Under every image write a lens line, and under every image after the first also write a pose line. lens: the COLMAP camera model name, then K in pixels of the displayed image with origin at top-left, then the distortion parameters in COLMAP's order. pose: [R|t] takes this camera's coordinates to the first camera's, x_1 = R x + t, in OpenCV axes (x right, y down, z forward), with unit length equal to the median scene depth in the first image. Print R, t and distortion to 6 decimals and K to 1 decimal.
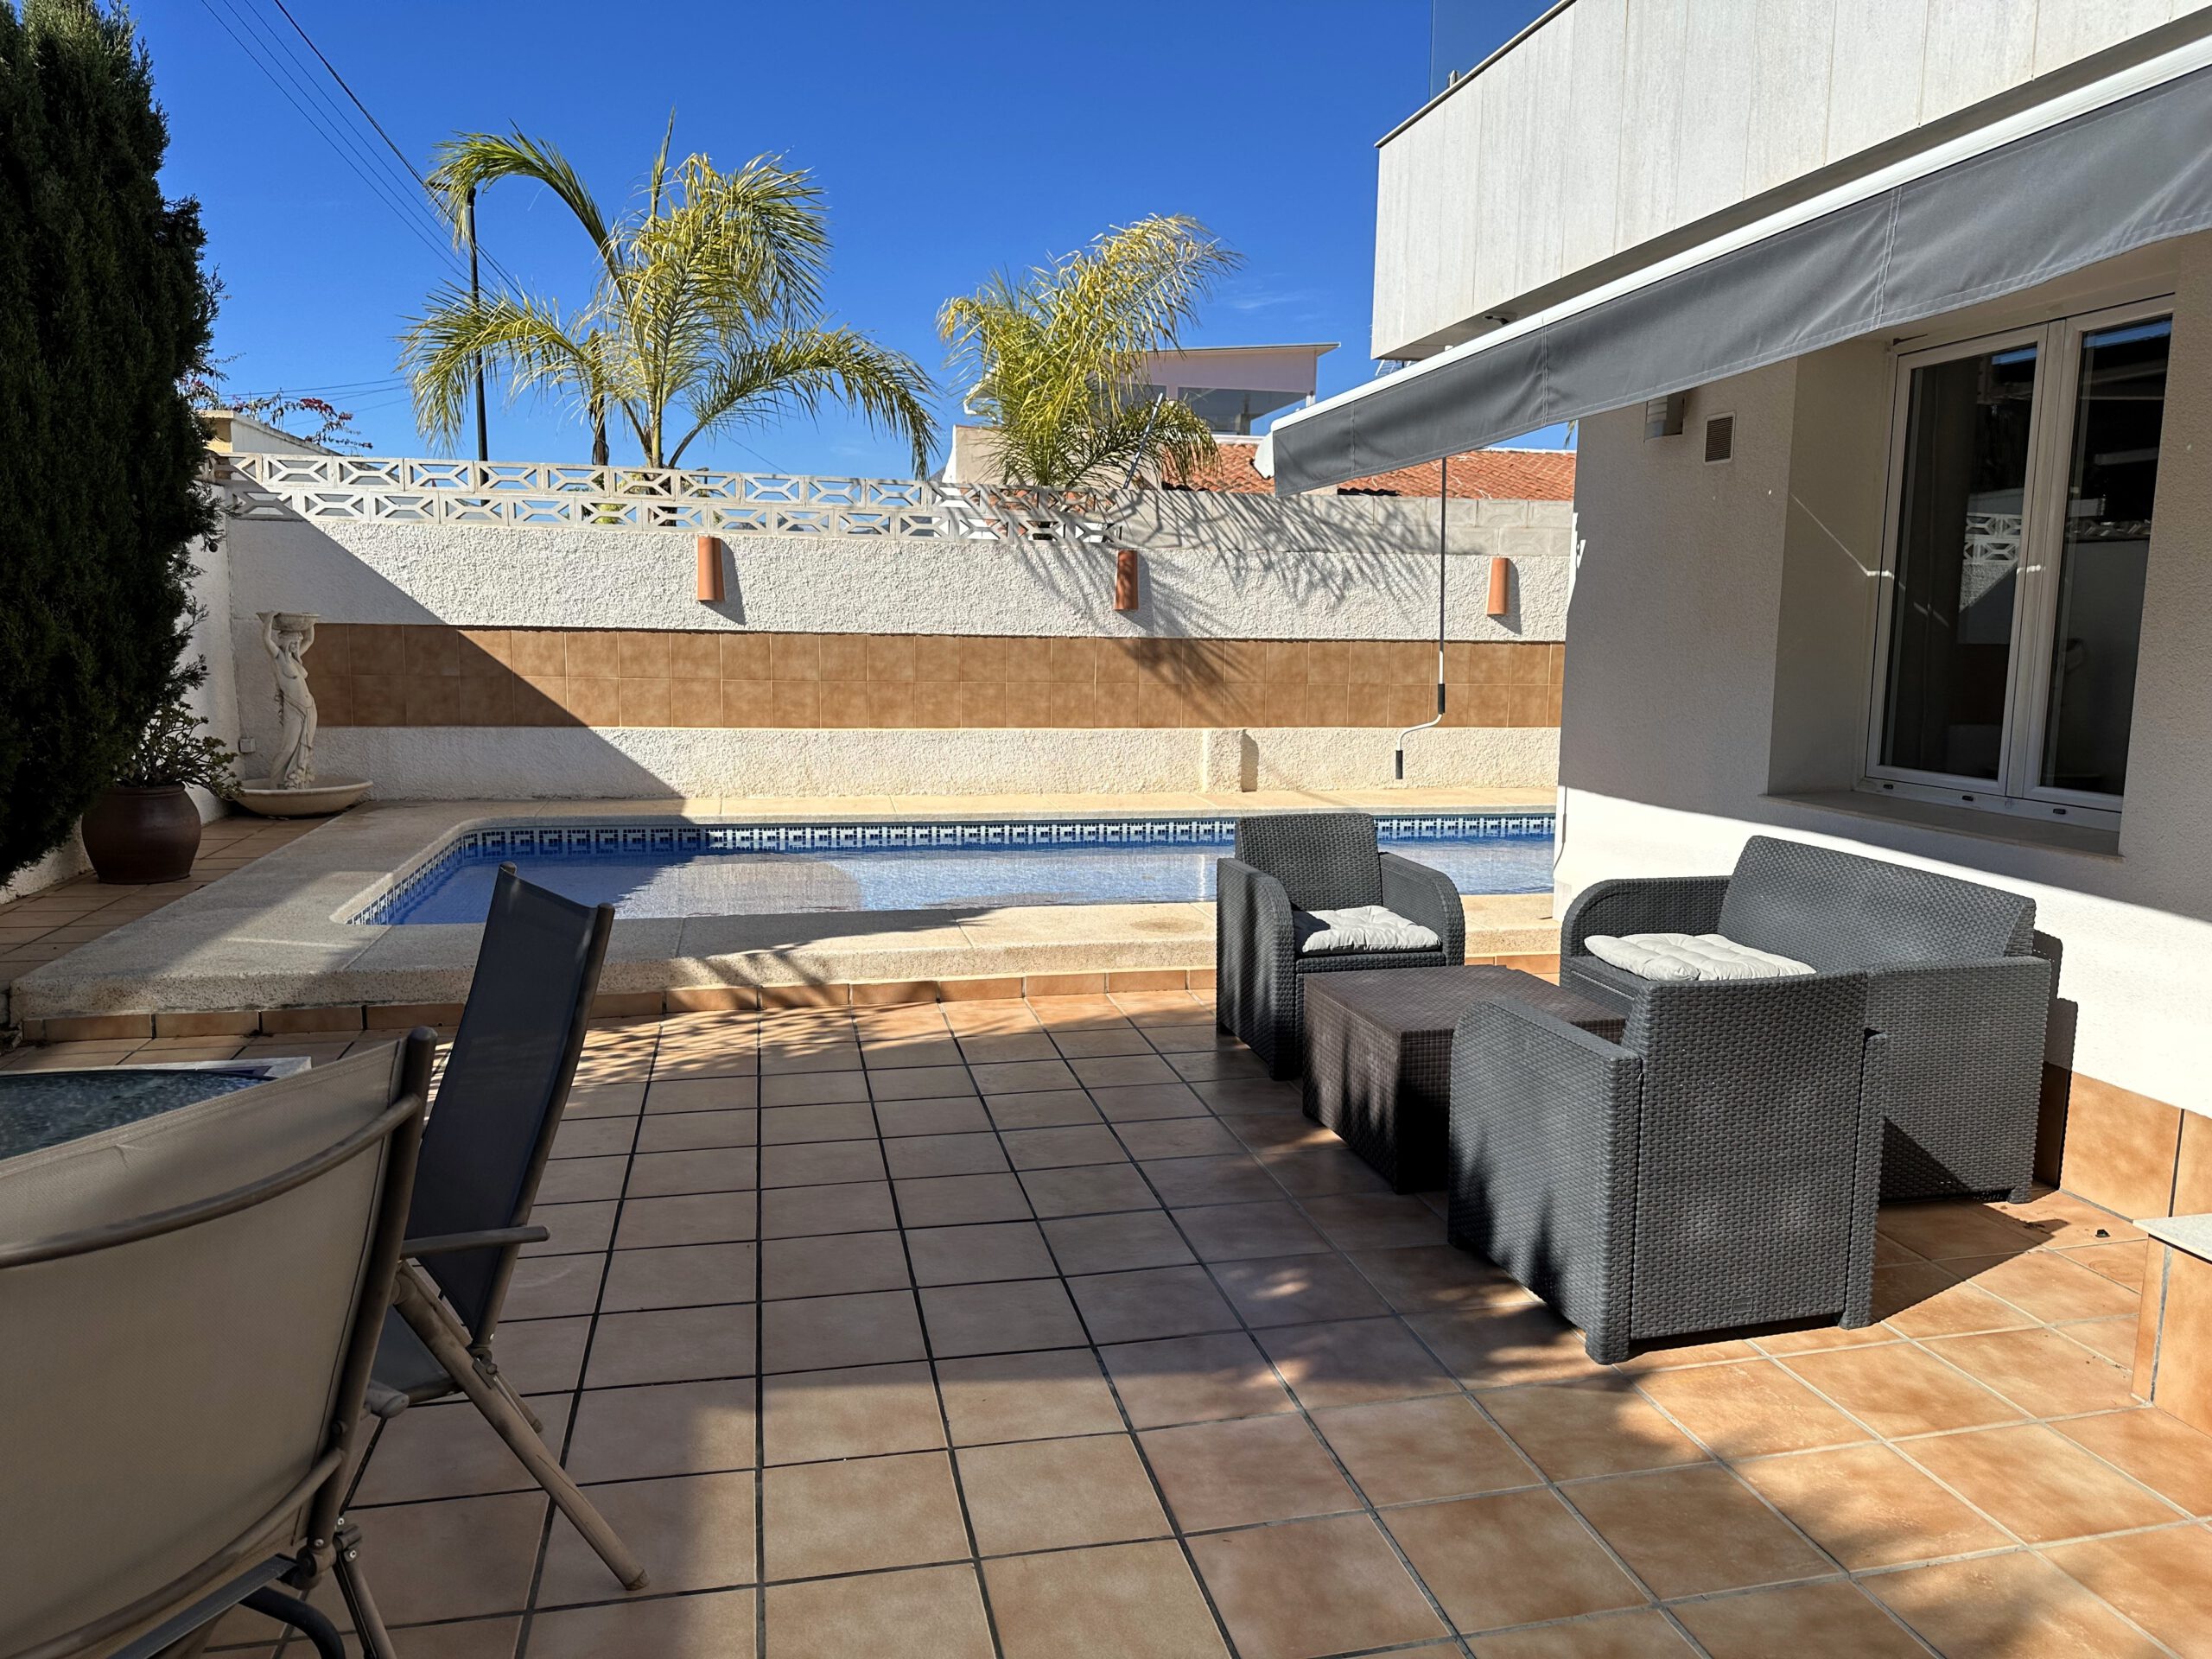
lens RADIAL K [[1553.0, 0, 1106.0], [0, 1553.0, 829.5], [0, 0, 1]] dist [0.024809, -0.076883]
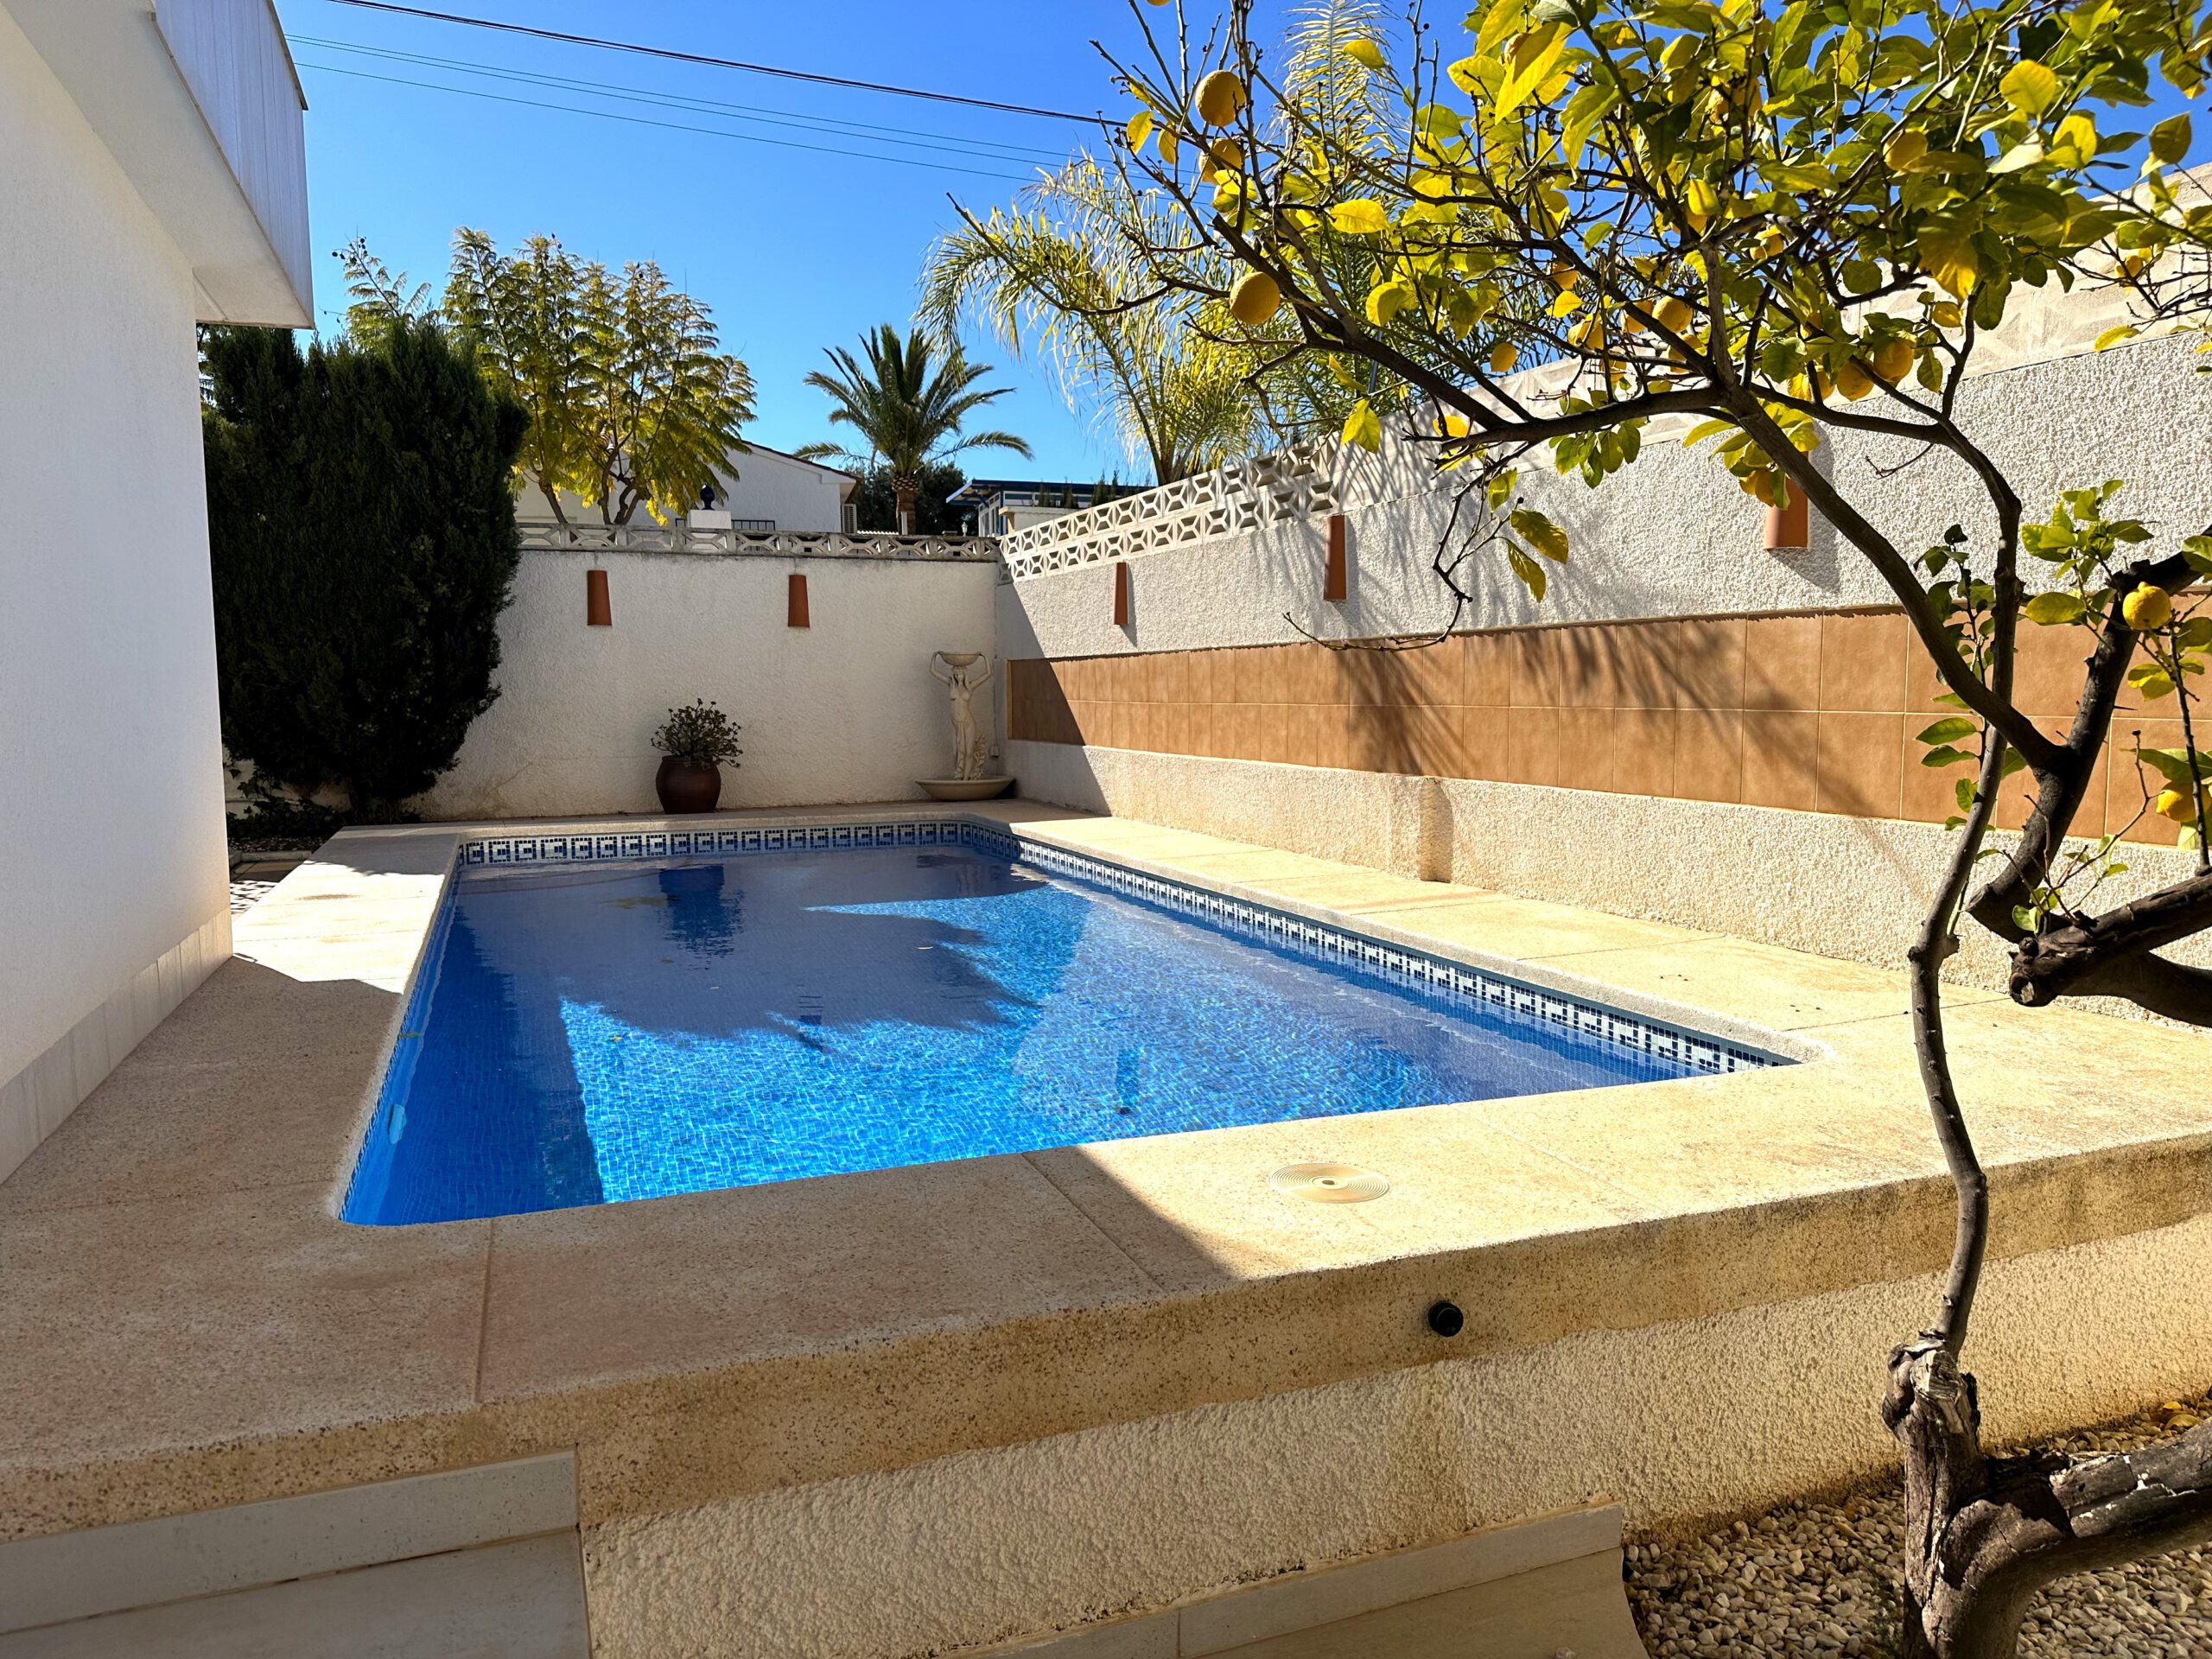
lens RADIAL K [[1553.0, 0, 1106.0], [0, 1553.0, 829.5], [0, 0, 1]] dist [0.024809, -0.076883]
pose [[0.142646, 0.072834, -0.987090, 0.677864], [-0.124002, 0.990746, 0.055184, -0.062331], [0.981975, 0.114530, 0.150357, 0.772746]]
